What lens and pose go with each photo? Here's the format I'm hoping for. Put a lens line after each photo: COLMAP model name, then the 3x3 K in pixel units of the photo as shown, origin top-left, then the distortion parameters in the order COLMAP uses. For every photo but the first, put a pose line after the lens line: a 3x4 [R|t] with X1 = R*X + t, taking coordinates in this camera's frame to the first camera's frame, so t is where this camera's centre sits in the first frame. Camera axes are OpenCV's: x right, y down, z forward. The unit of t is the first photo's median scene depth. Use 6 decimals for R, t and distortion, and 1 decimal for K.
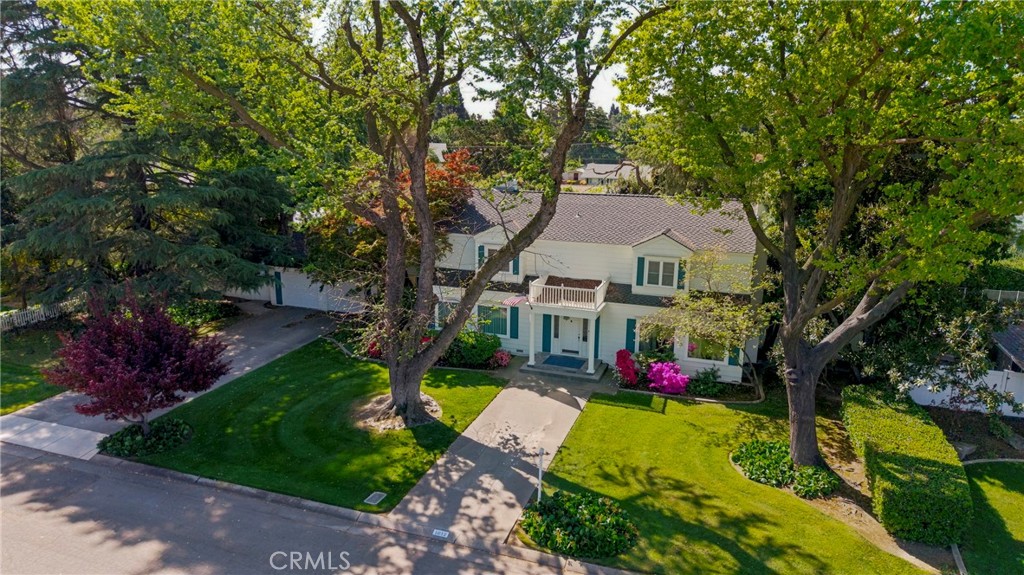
lens RADIAL K [[701.7, 0, 510.7], [0, 701.7, 282.9], [0, 0, 1]] dist [0.002963, -0.010680]
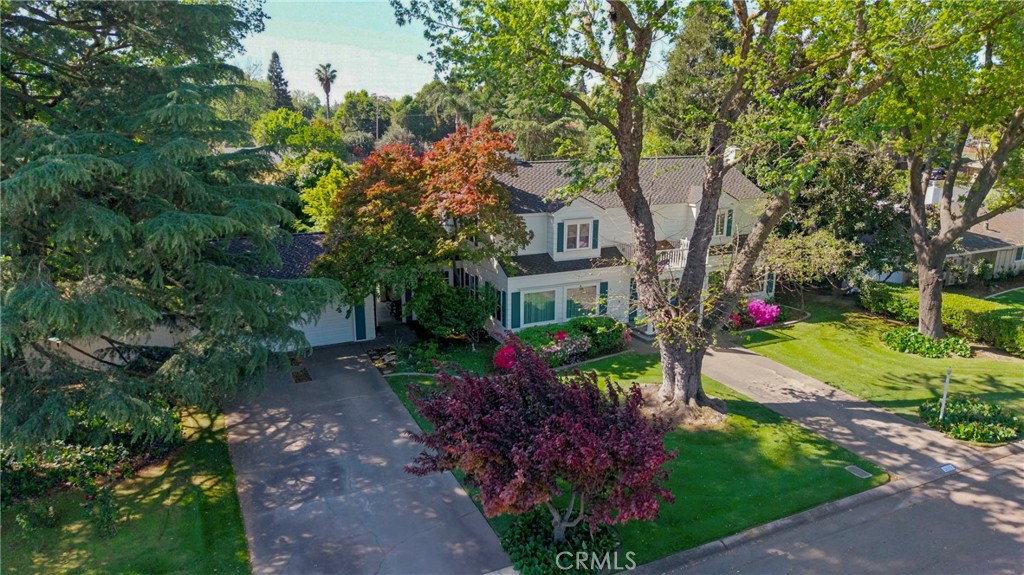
lens RADIAL K [[701.7, 0, 513.8], [0, 701.7, 290.2], [0, 0, 1]] dist [0.002963, -0.010680]
pose [[0.702429, -0.188881, 0.686234, -0.880114], [0.163736, 0.981169, 0.102459, -0.086463], [-0.692664, 0.040391, 0.720129, 0.486628]]
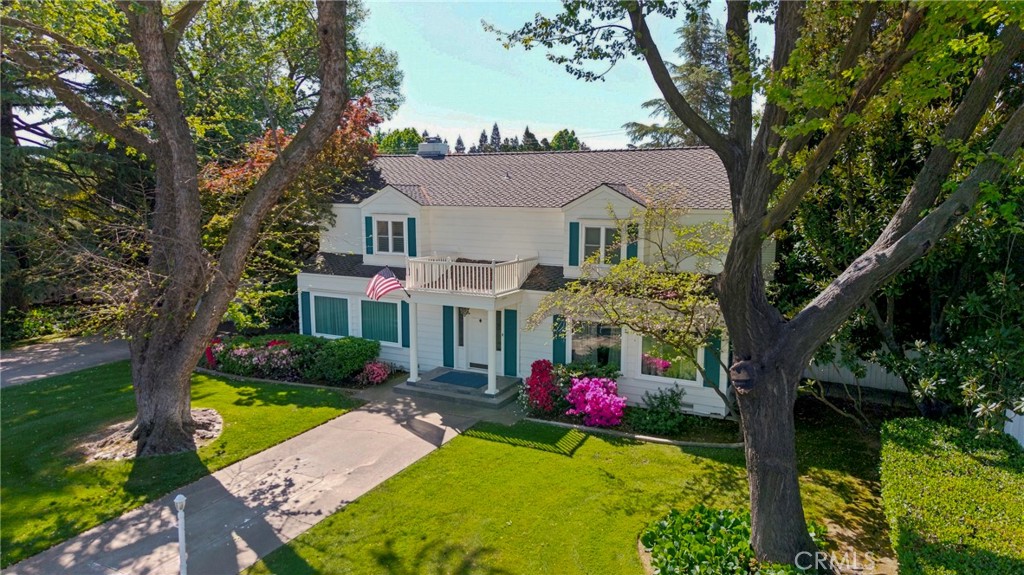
lens RADIAL K [[701.7, 0, 516.1], [0, 701.7, 289.0], [0, 0, 1]] dist [0.002963, -0.010680]
pose [[0.991243, 0.009150, -0.131731, 0.248655], [-0.020331, 0.996277, -0.083782, 0.094740], [0.130474, 0.085727, 0.987739, 0.389710]]
